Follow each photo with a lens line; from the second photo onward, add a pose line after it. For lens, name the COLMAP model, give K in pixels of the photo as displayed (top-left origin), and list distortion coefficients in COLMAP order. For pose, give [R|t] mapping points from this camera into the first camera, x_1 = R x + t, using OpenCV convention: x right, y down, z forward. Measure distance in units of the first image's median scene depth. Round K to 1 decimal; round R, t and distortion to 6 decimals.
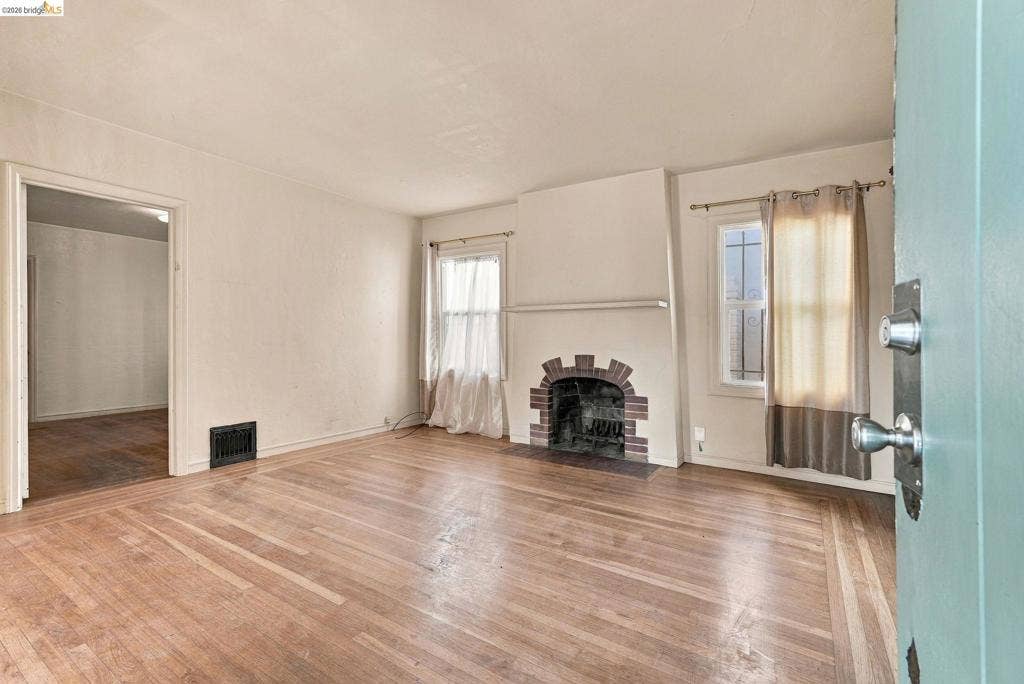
lens RADIAL K [[457.4, 0, 518.0], [0, 457.4, 332.4], [0, 0, 1]] dist [-0.002074, 0.001223]
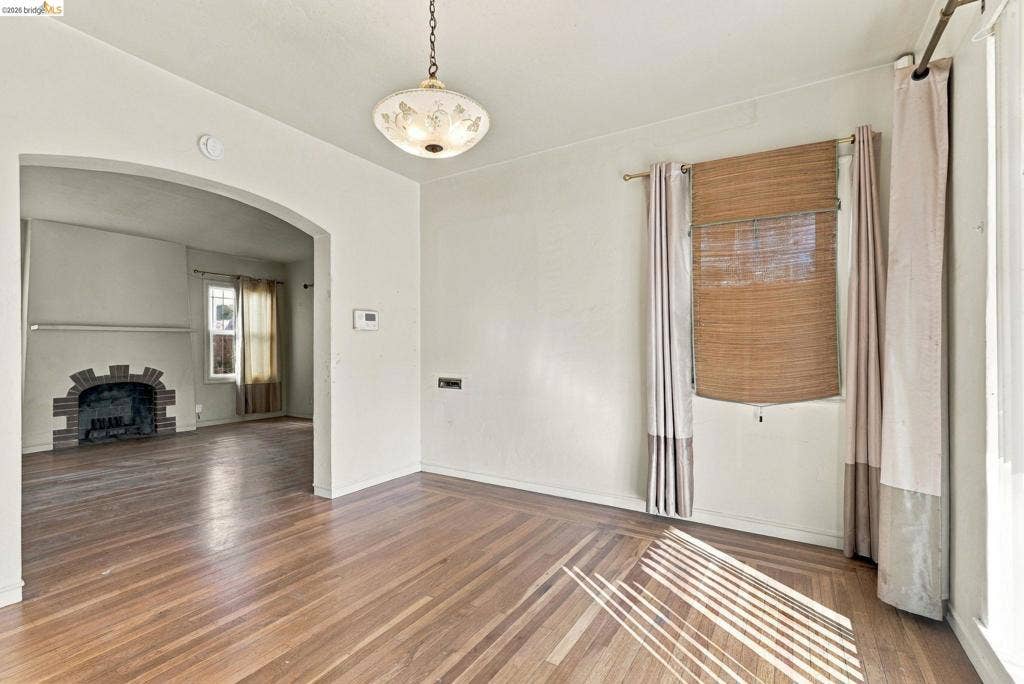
lens RADIAL K [[457.4, 0, 507.1], [0, 457.4, 345.2], [0, 0, 1]] dist [-0.002074, 0.001223]
pose [[-0.018493, 0.003070, 0.999824, -1.232572], [0.004118, 0.999987, -0.002994, 0.000634], [-0.999821, 0.004062, -0.018506, -0.085867]]
